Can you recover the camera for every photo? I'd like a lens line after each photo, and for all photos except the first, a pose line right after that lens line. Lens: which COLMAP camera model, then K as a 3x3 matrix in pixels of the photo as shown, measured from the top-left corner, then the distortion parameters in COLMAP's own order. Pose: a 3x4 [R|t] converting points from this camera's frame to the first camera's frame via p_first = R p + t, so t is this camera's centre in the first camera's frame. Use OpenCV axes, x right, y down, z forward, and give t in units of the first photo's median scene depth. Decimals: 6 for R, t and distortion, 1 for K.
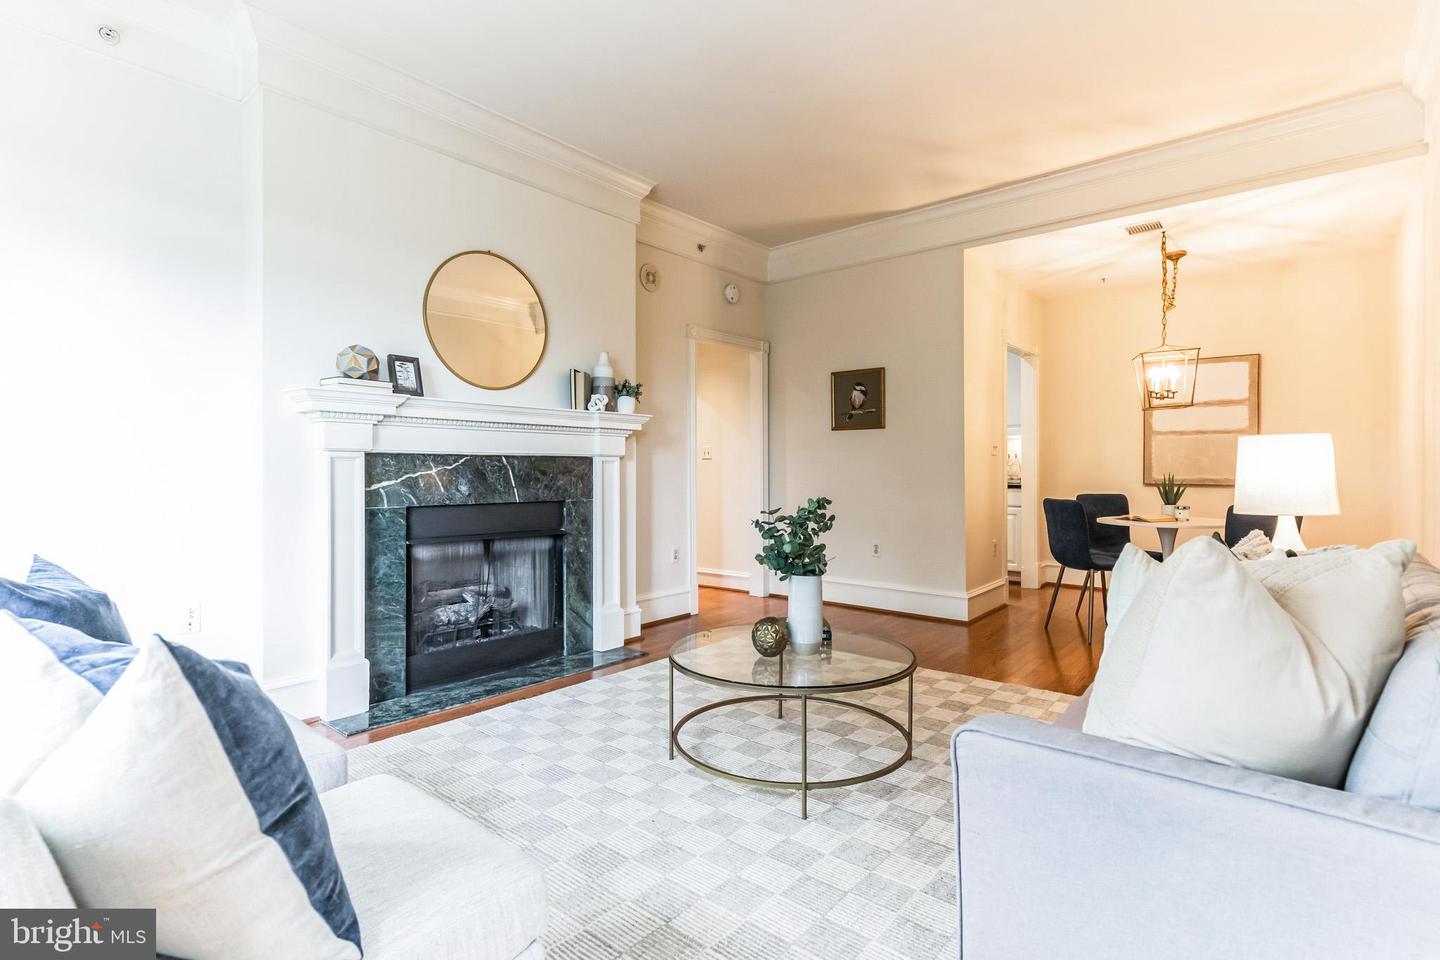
lens RADIAL K [[693.7, 0, 718.4], [0, 693.7, 464.7], [0, 0, 1]] dist [0.003799, 0.000897]
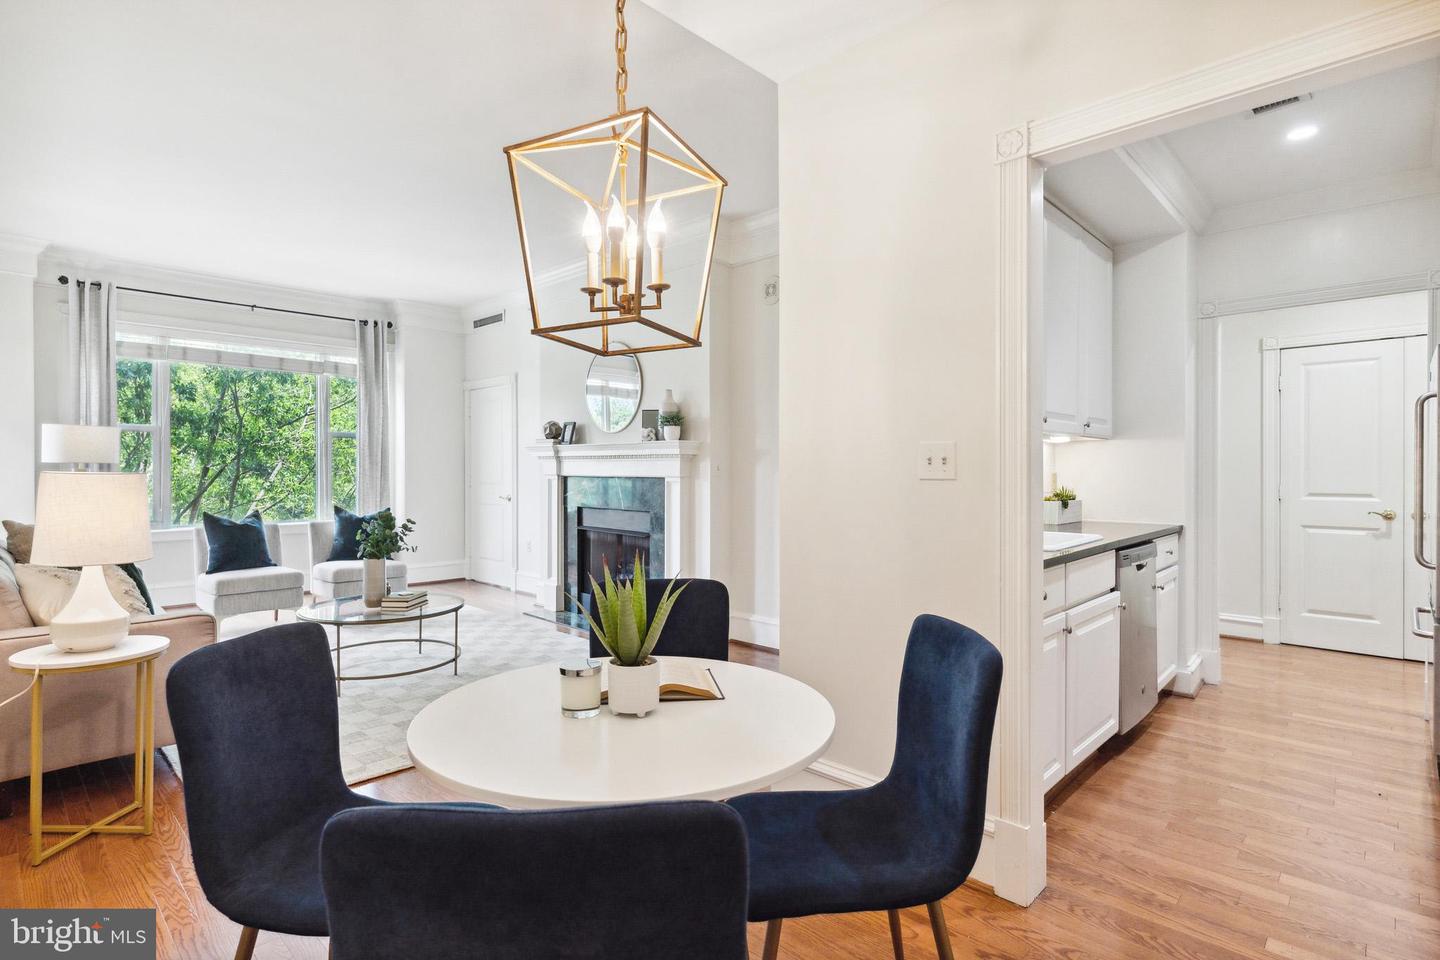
lens RADIAL K [[709.7, 0, 708.1], [0, 709.7, 470.4], [0, 0, 1]] dist [0.003430, -0.000412]
pose [[-0.071922, 0.002510, -0.997407, 1.052037], [0.006552, 0.999976, 0.002044, -0.026118], [0.997389, -0.006388, -0.071937, 1.164319]]
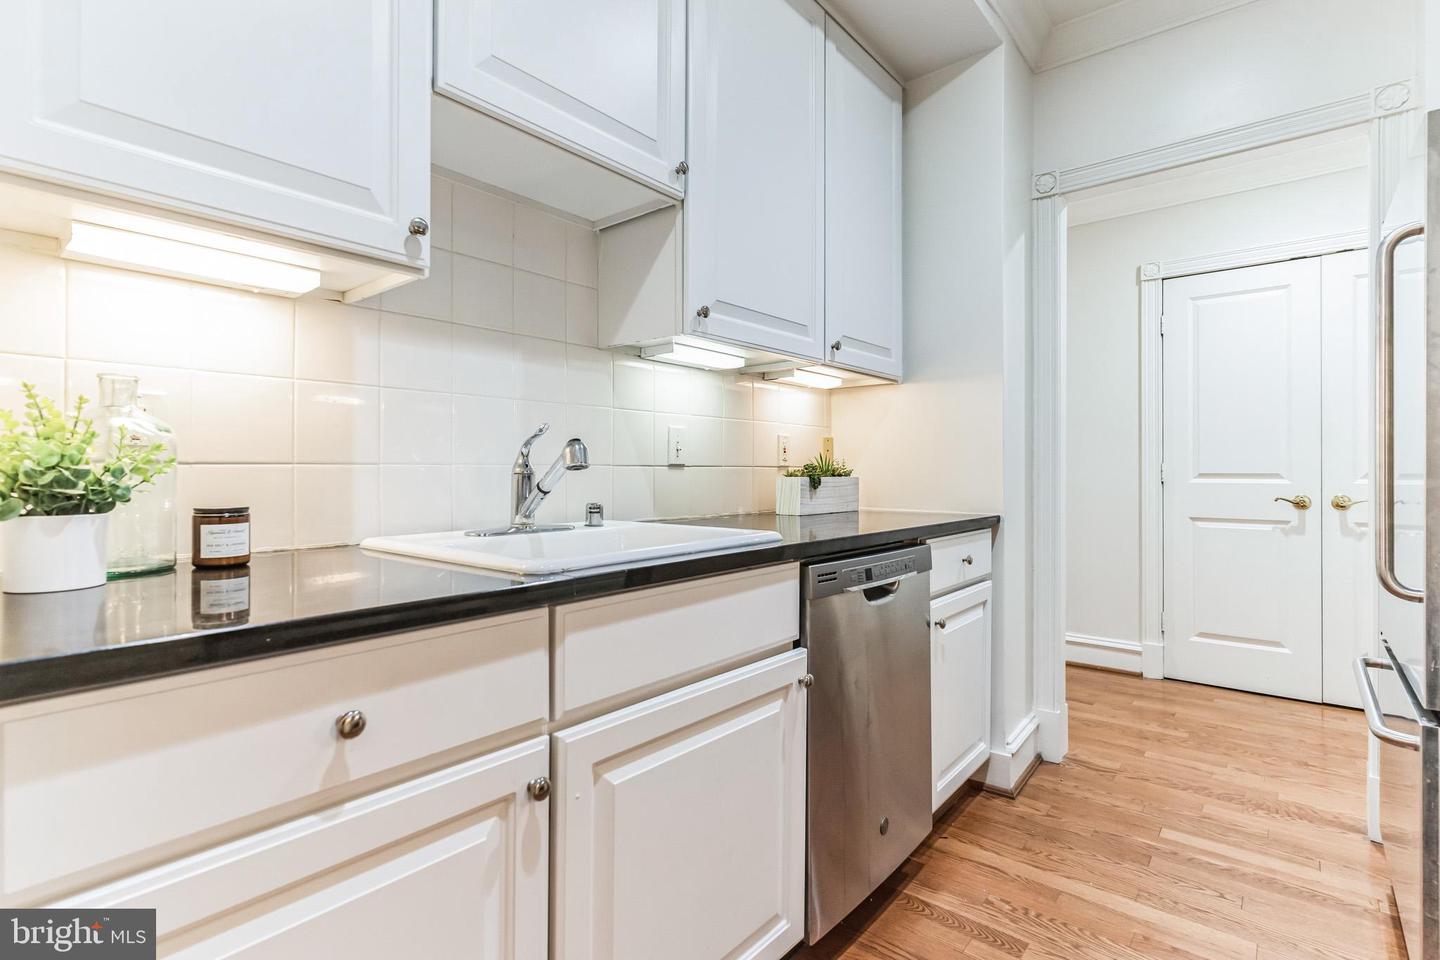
lens RADIAL K [[693.7, 0, 718.4], [0, 693.7, 464.7], [0, 0, 1]] dist [0.003799, 0.000897]
pose [[0.007282, -0.005815, -0.999957, 0.648909], [0.004690, 0.999972, -0.005781, 0.011957], [0.999962, -0.004648, 0.007309, 1.479637]]
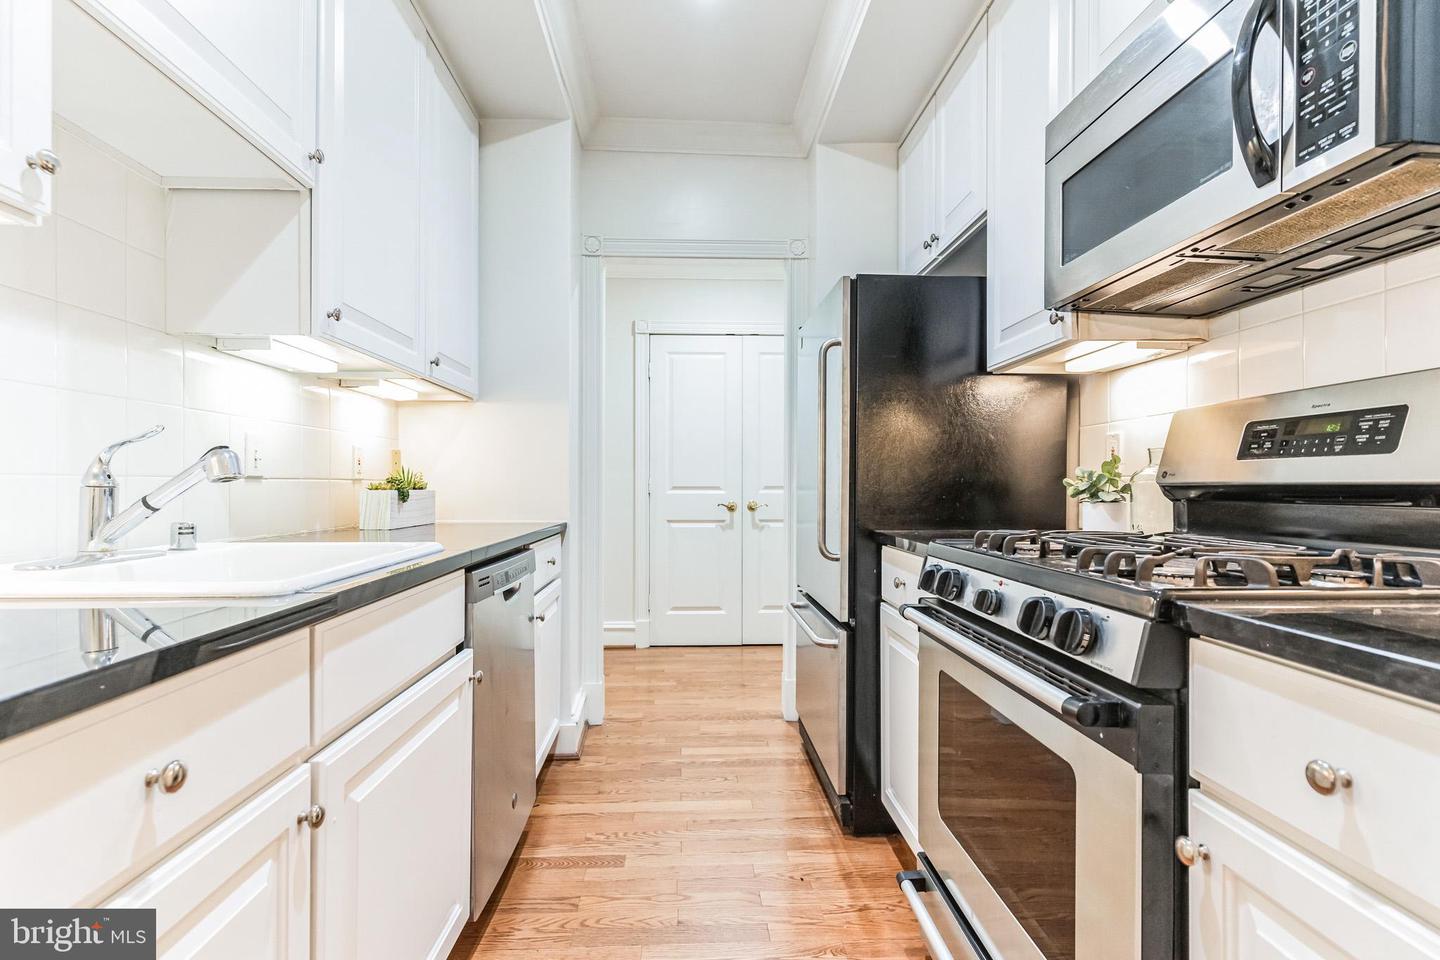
lens RADIAL K [[688.7, 0, 713.9], [0, 688.7, 482.1], [0, 0, 1]] dist [-0.000497, -0.000085]
pose [[0.677763, 0.000220, -0.735280, 0.662077], [0.001136, 0.999998, 0.001346, 0.012120], [0.735279, -0.001747, 0.677762, 1.373006]]
